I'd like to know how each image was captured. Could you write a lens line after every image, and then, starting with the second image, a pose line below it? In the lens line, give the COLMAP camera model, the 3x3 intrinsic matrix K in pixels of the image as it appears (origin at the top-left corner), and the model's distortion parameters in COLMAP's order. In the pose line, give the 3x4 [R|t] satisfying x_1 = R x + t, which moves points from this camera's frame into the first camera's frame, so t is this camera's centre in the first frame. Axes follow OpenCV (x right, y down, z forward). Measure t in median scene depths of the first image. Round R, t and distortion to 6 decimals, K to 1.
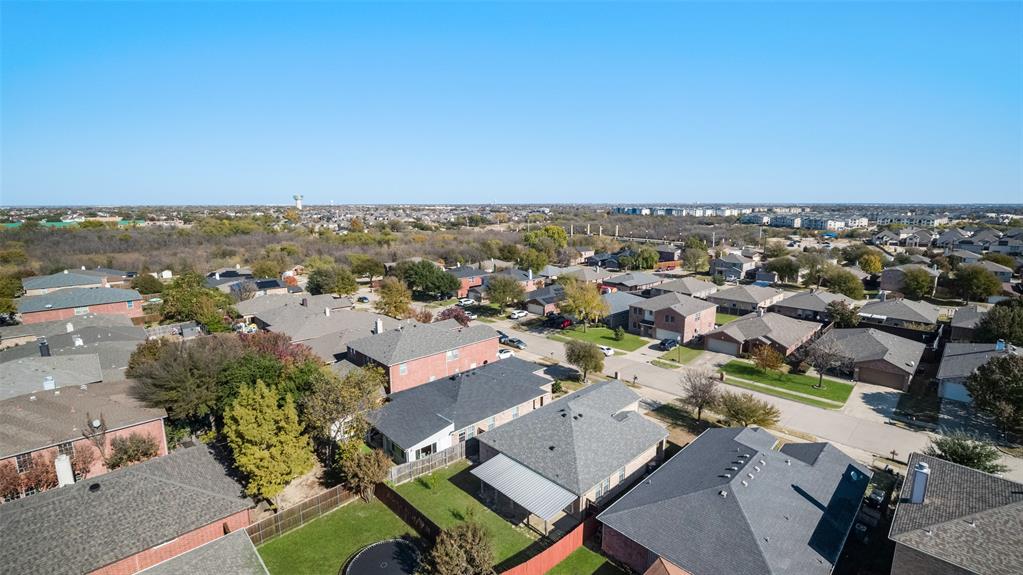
lens RADIAL K [[454.0, 0, 519.5], [0, 454.0, 284.0], [0, 0, 1]] dist [-0.017827, 0.000044]
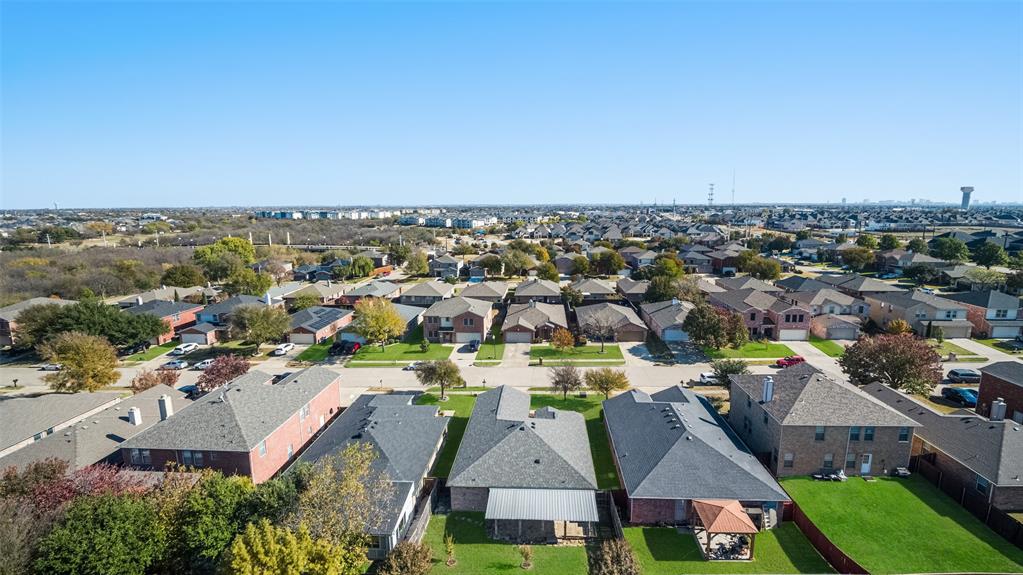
lens RADIAL K [[454.0, 0, 519.5], [0, 454.0, 284.0], [0, 0, 1]] dist [-0.017827, 0.000044]
pose [[0.733366, -0.119070, 0.669326, -0.139490], [0.121824, 0.991623, 0.042926, -0.020982], [-0.668830, 0.050059, 0.741728, 0.054895]]
